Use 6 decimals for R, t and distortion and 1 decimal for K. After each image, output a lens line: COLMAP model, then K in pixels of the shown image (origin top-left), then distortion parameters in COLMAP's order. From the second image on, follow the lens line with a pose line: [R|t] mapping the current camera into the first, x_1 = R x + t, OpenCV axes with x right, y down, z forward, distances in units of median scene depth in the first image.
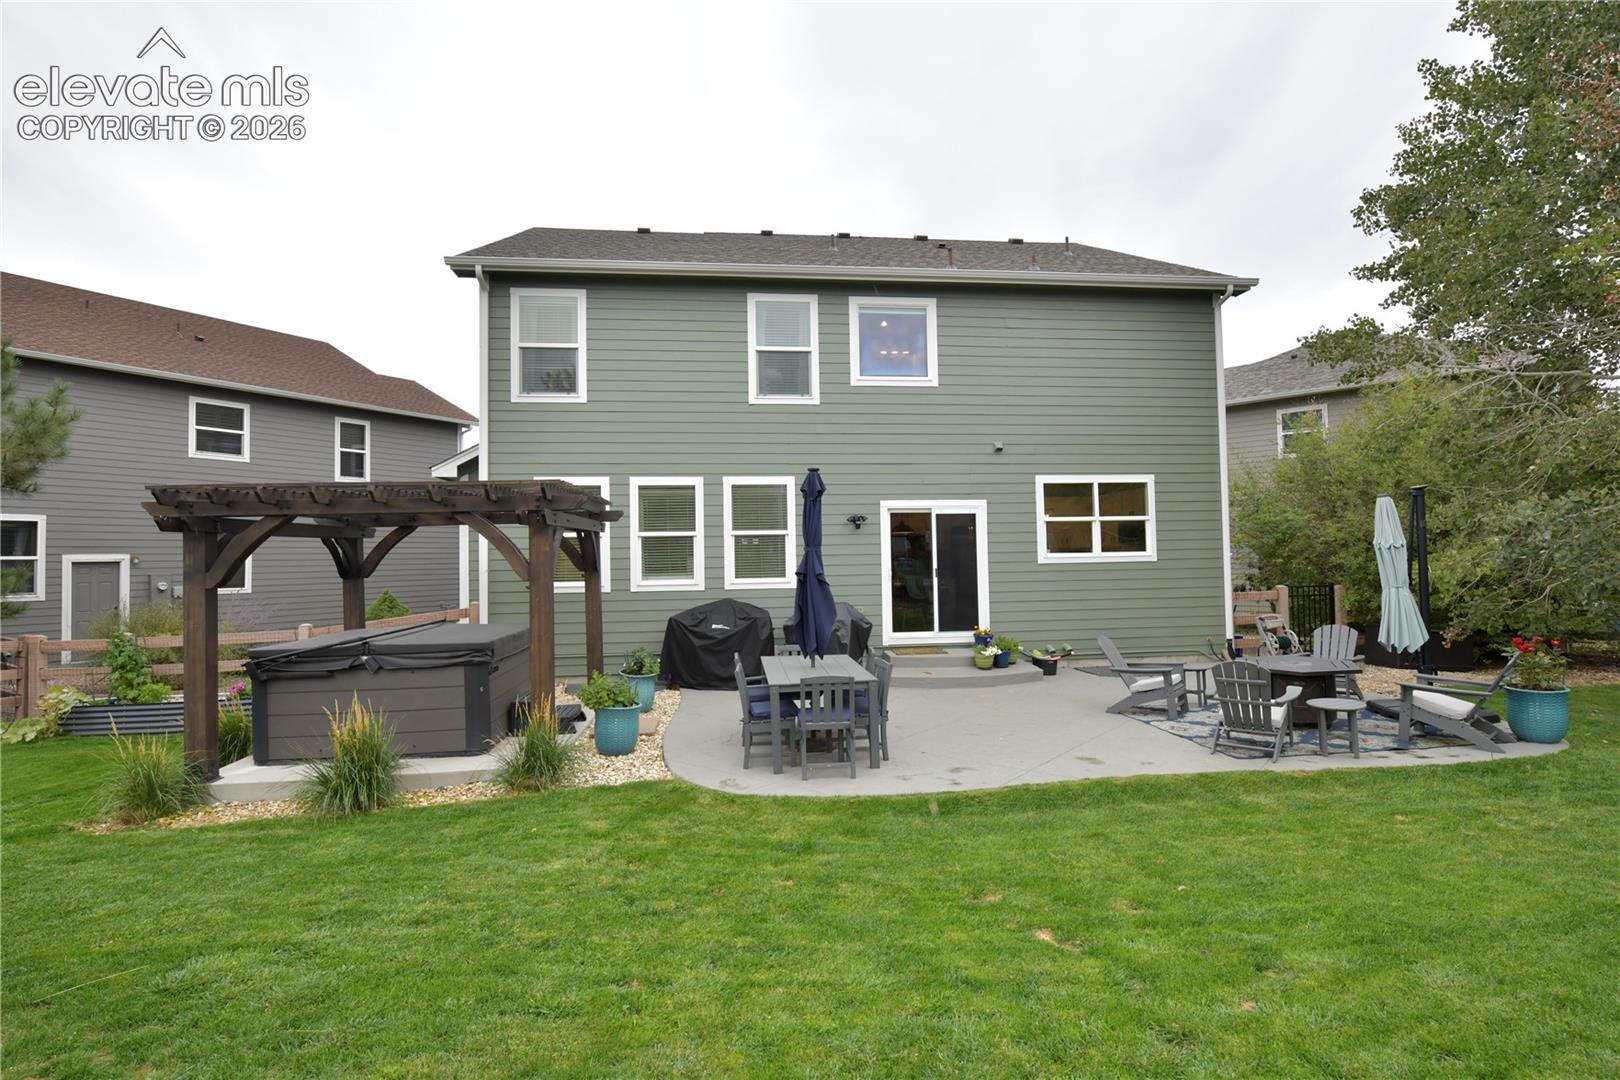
lens RADIAL K [[799.4, 0, 805.1], [0, 799.4, 542.4], [0, 0, 1]] dist [-0.004814, -0.000039]
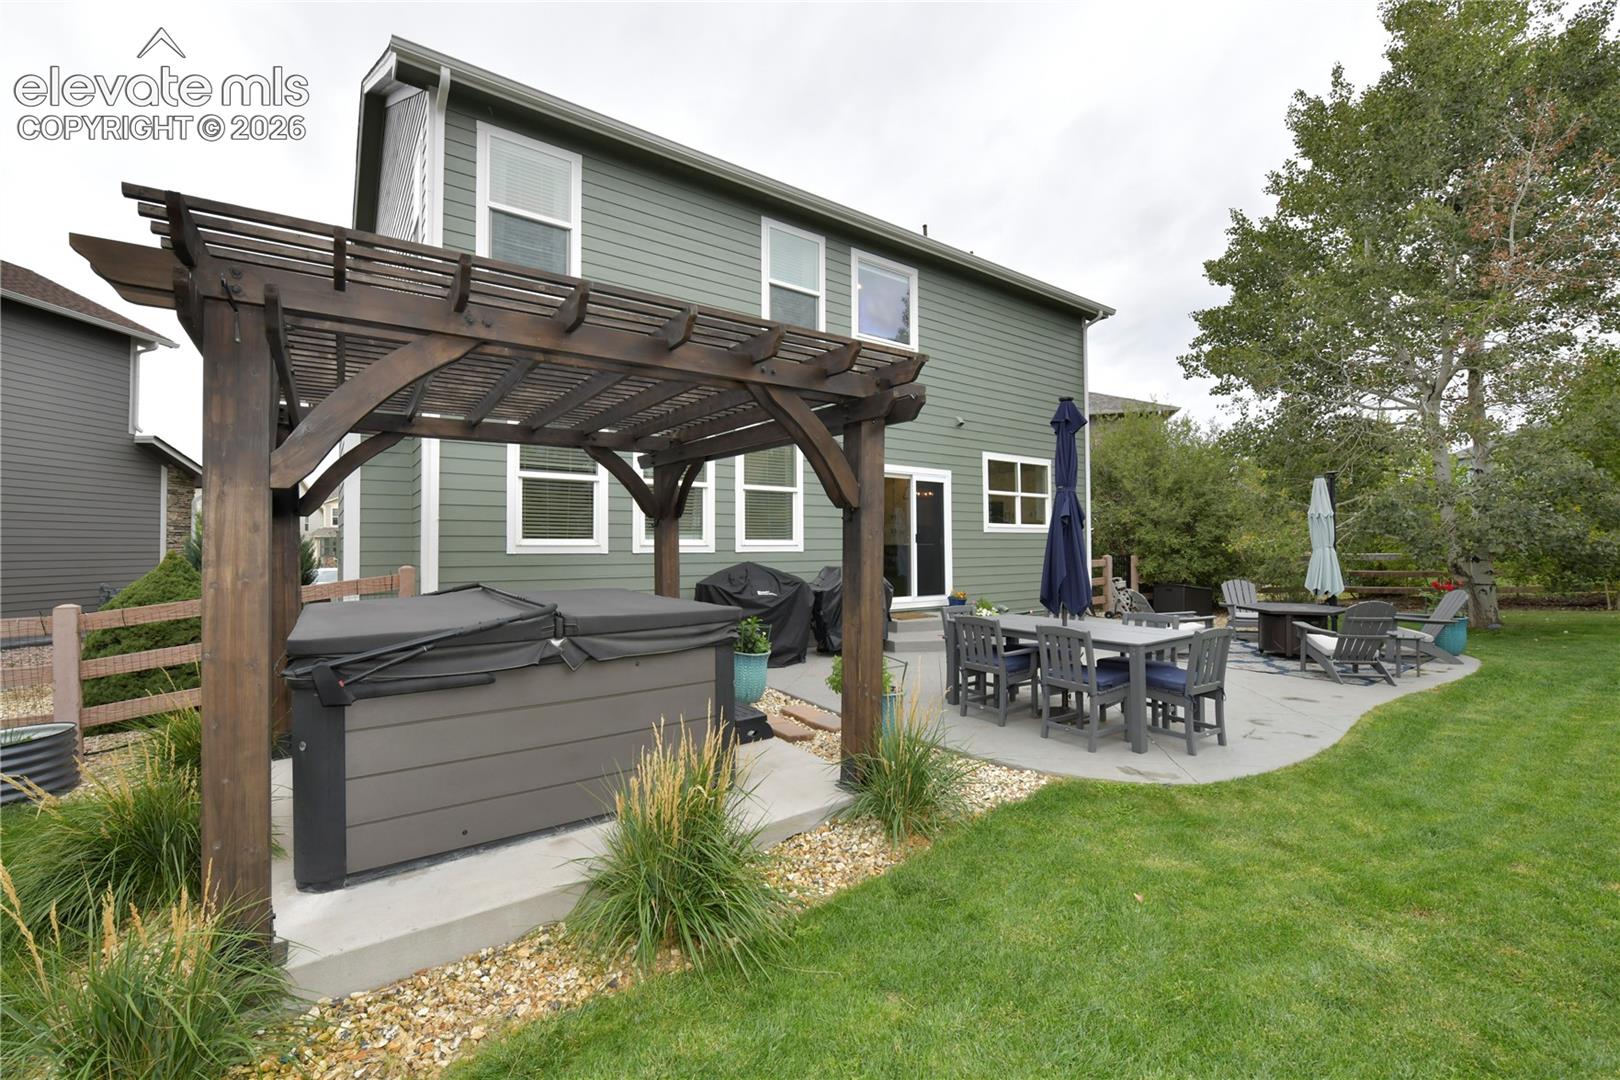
lens RADIAL K [[680.4, 0, 812.3], [0, 680.4, 536.2], [0, 0, 1]] dist [-0.001856, -0.000621]
pose [[0.868947, 0.020121, 0.494496, -0.386885], [-0.017876, 0.999797, -0.009270, 0.046345], [-0.494583, -0.000784, 0.869130, 0.321326]]
